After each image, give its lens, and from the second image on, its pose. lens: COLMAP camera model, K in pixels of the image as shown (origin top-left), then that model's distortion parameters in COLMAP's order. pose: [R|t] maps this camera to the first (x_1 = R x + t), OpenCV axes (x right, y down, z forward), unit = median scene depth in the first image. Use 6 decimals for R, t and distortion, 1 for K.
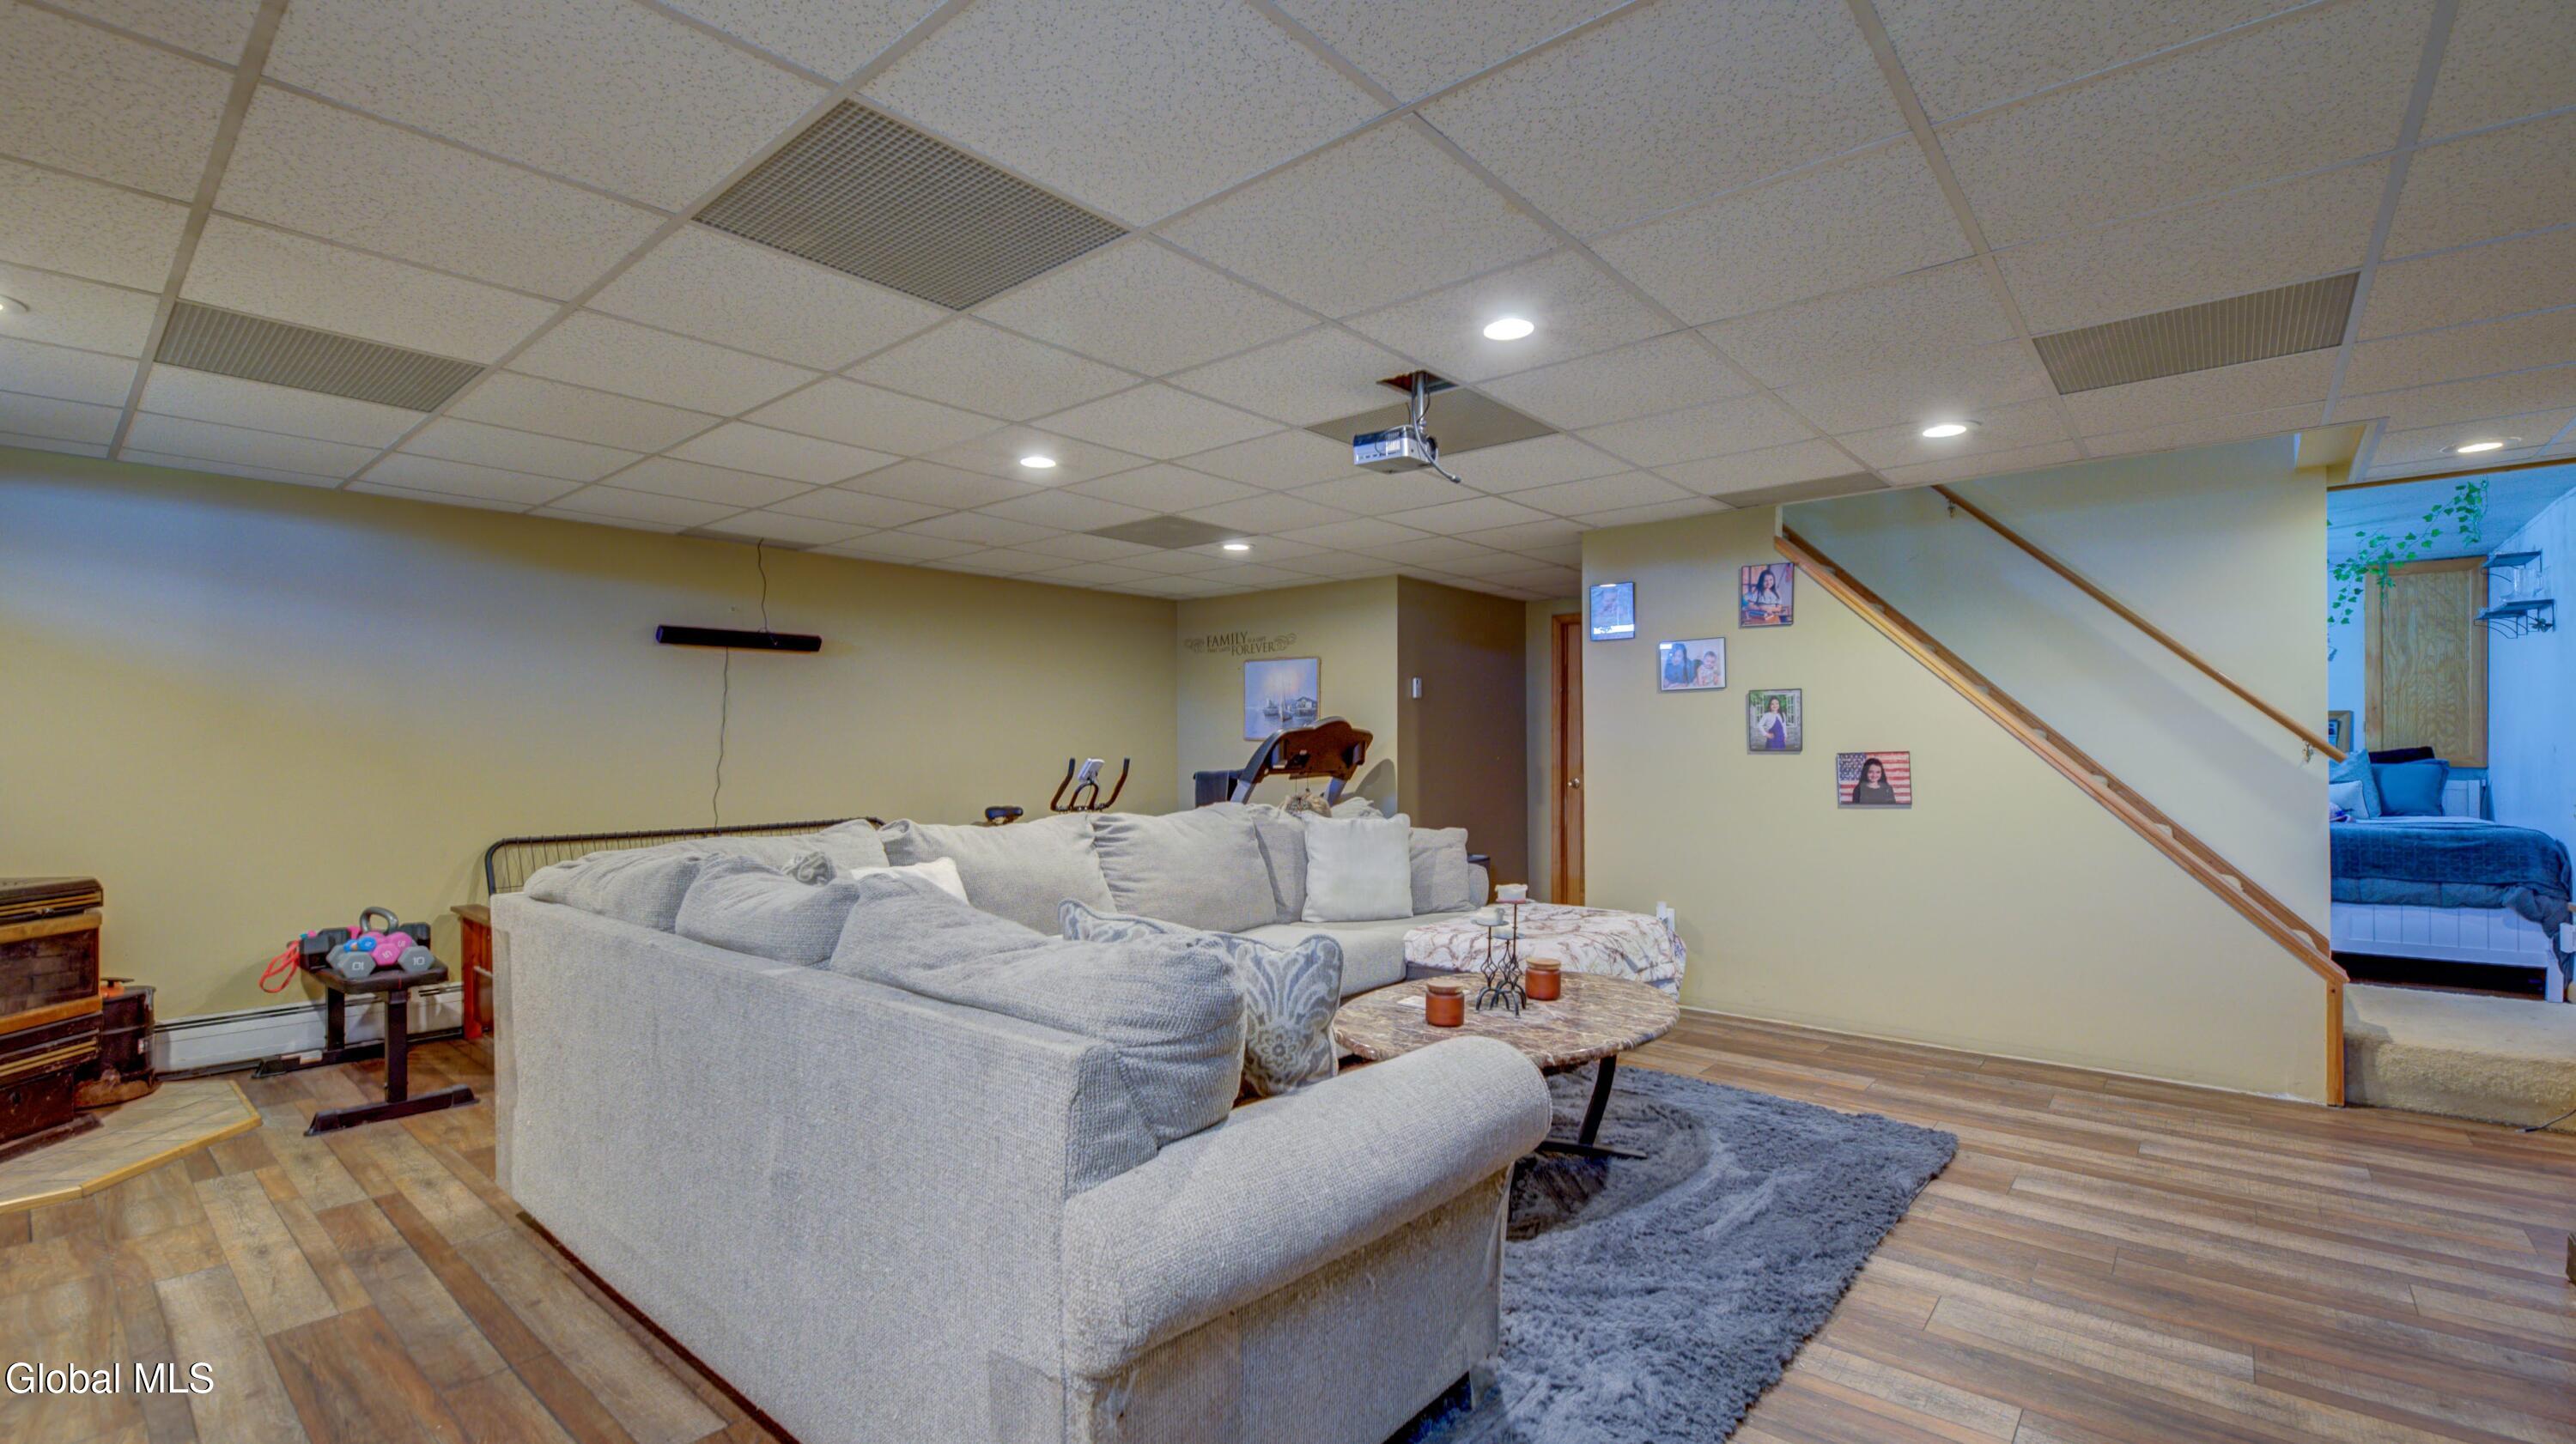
lens RADIAL K [[1063.9, 0, 1307.9], [0, 1063.9, 769.8], [0, 0, 1]] dist [-0.002381, -0.000875]
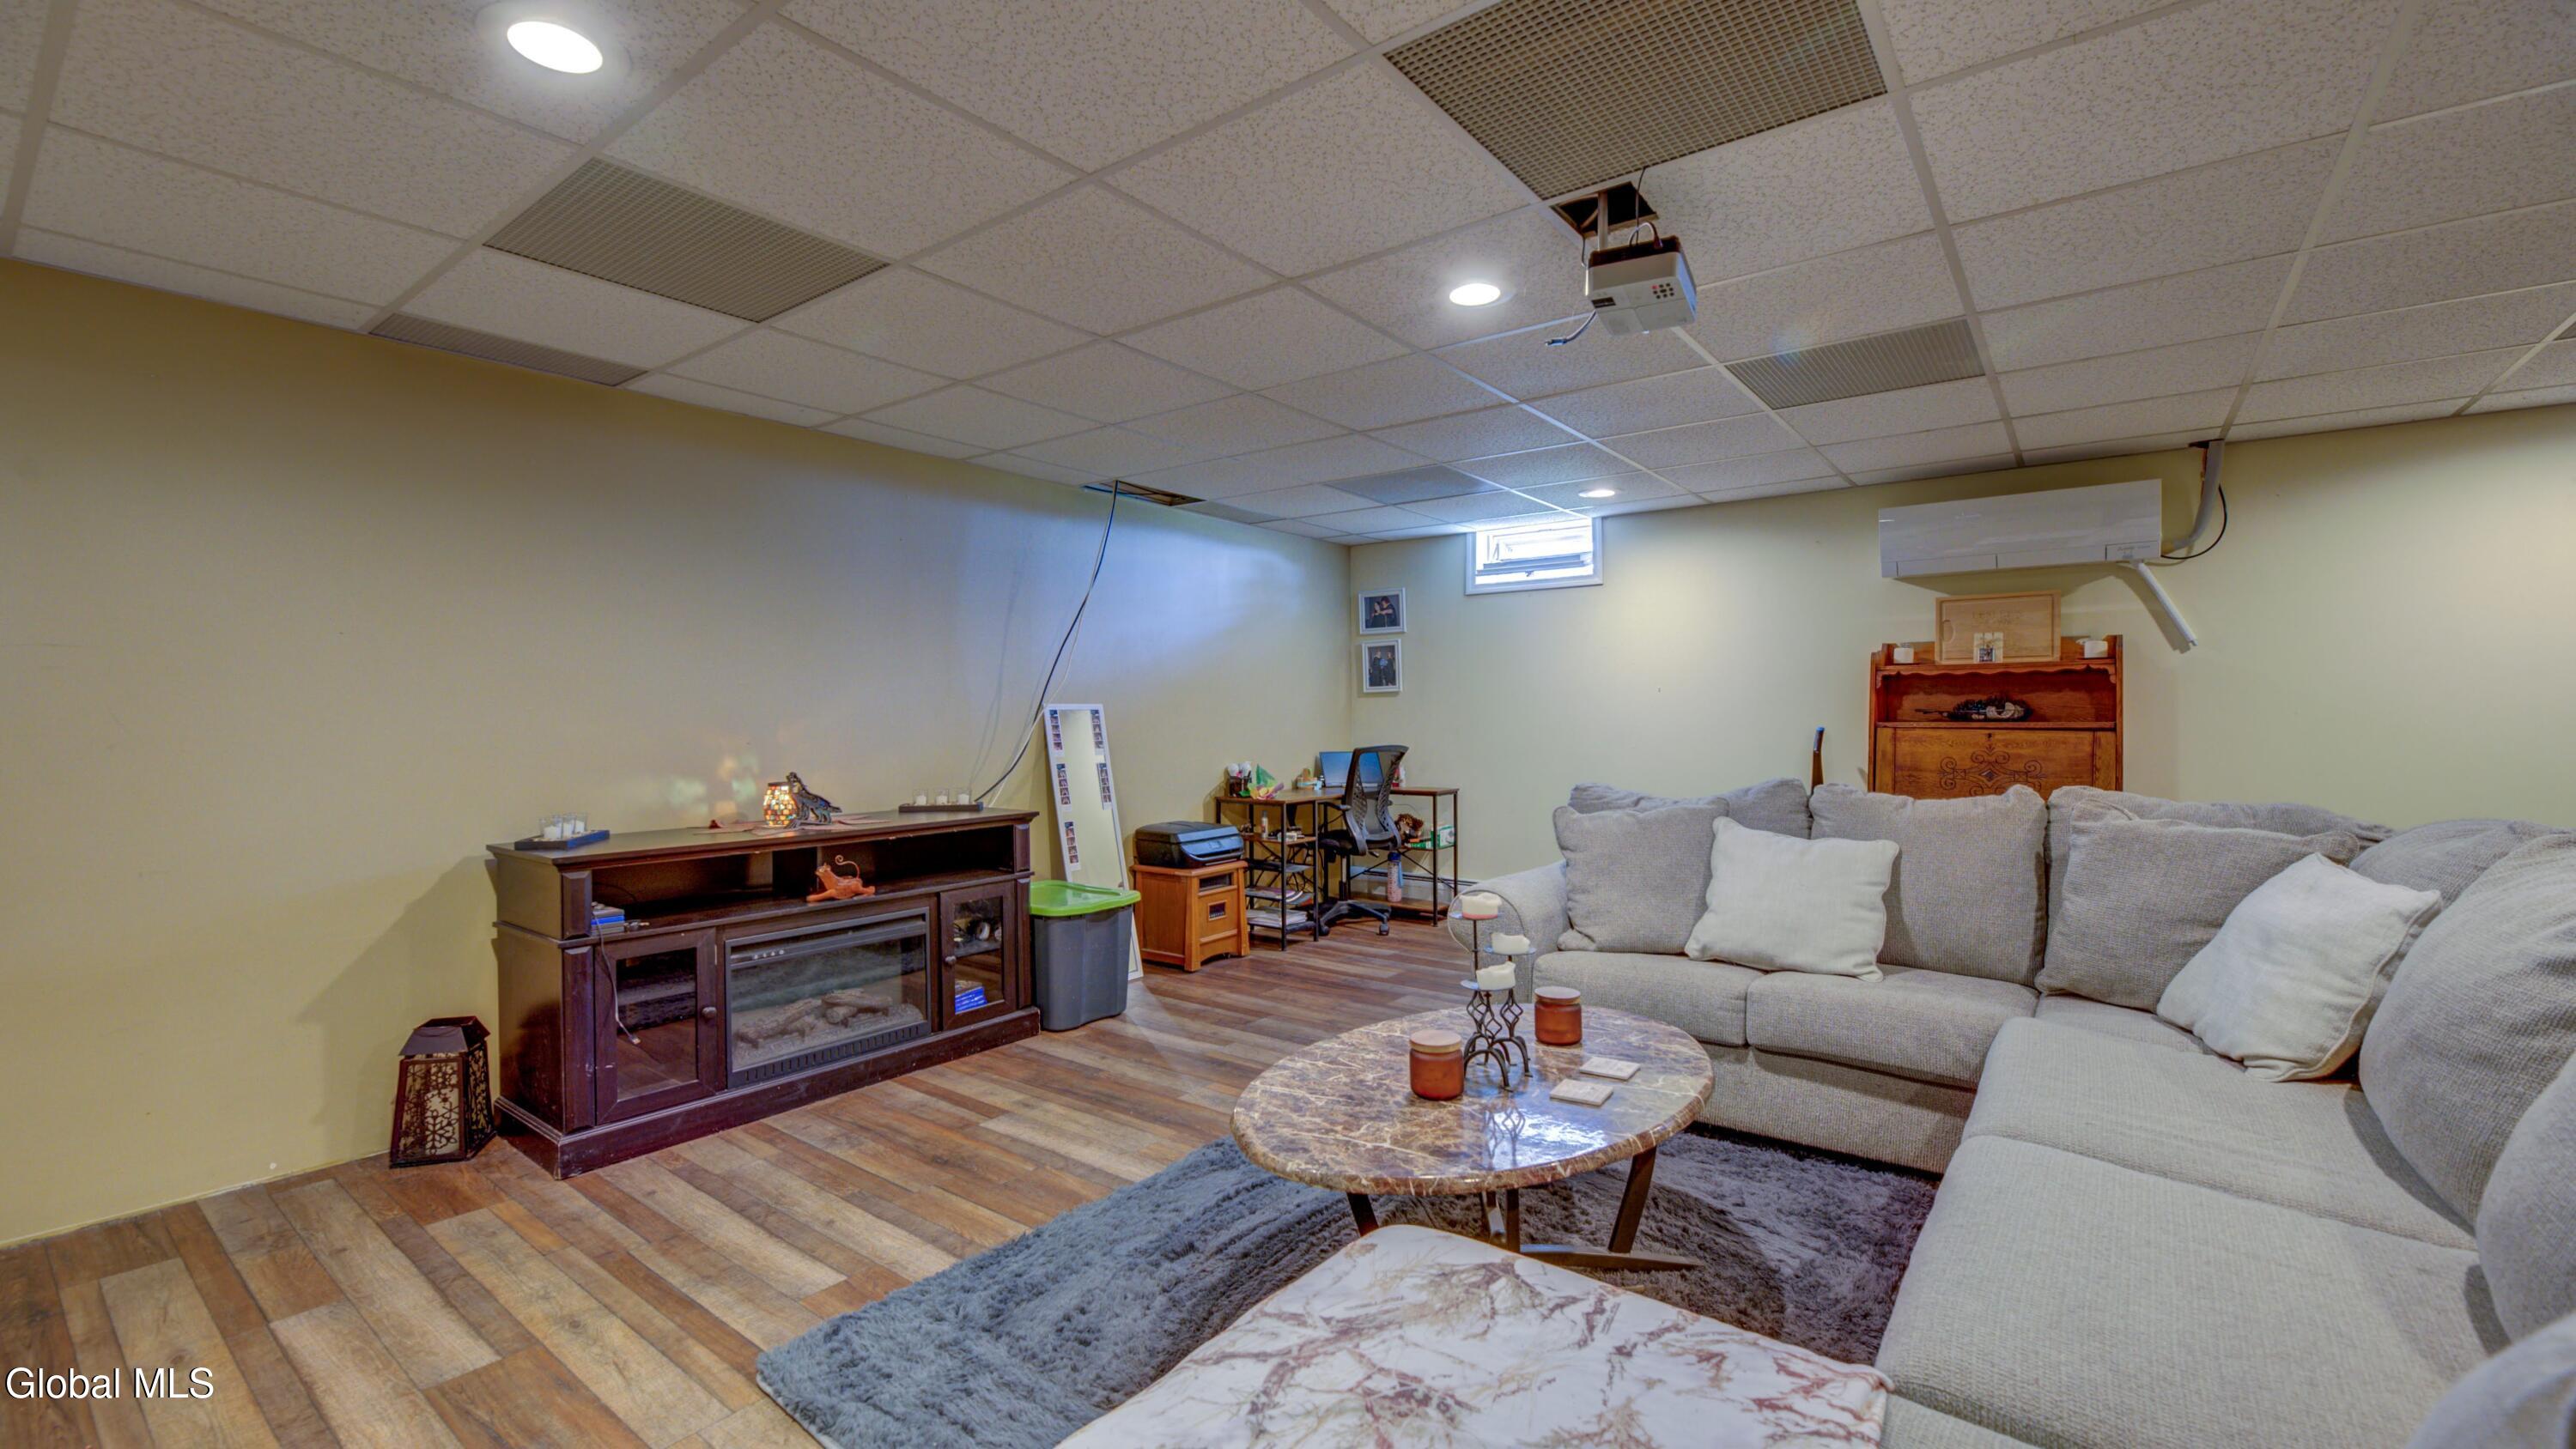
lens RADIAL K [[1058.1, 0, 1280.6], [0, 1058.1, 732.7], [0, 0, 1]] dist [-0.001924, -0.000233]
pose [[-0.999440, 0.012741, -0.030938, 0.362519], [0.011396, 0.998999, 0.043248, -0.040122], [0.031458, 0.042871, -0.998585, 1.778635]]
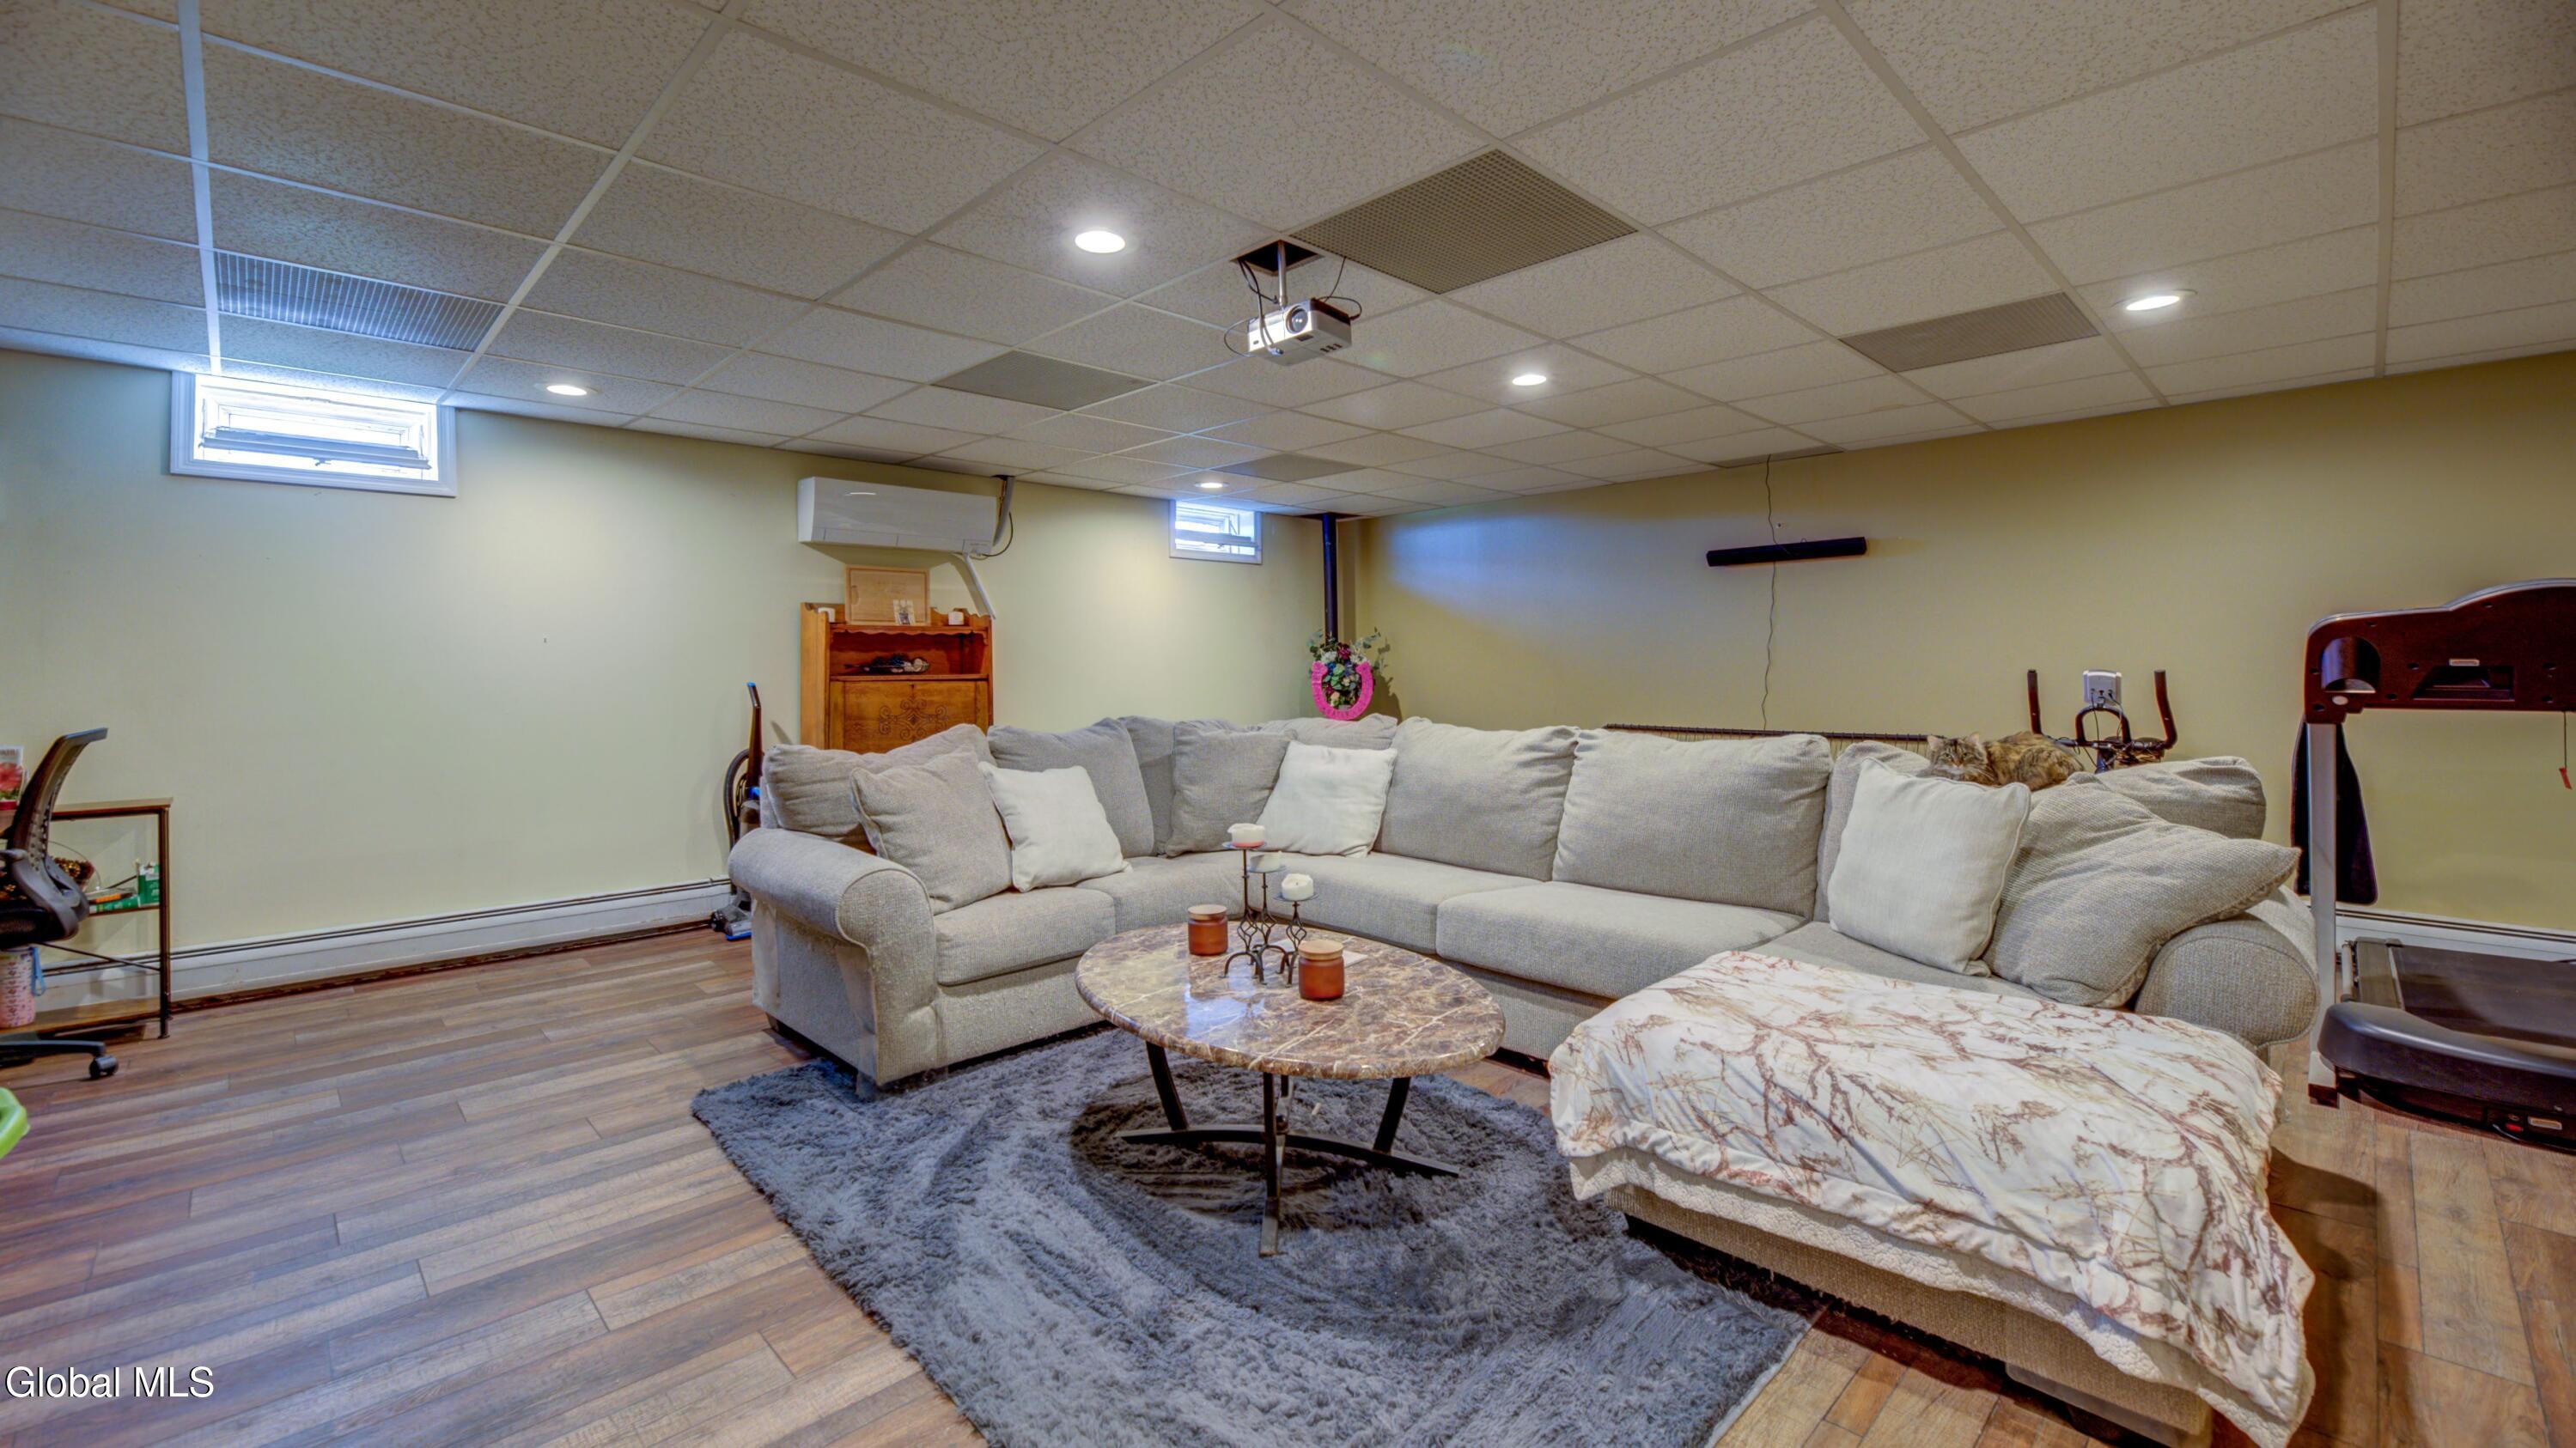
lens RADIAL K [[1068.3, 0, 1283.6], [0, 1068.3, 680.3], [0, 0, 1]] dist [-0.002962, -0.000158]
pose [[-0.108976, 0.022639, -0.993787, 1.043379], [-0.016735, 0.999557, 0.024606, -0.025423], [0.993903, 0.019313, -0.108549, 1.137984]]
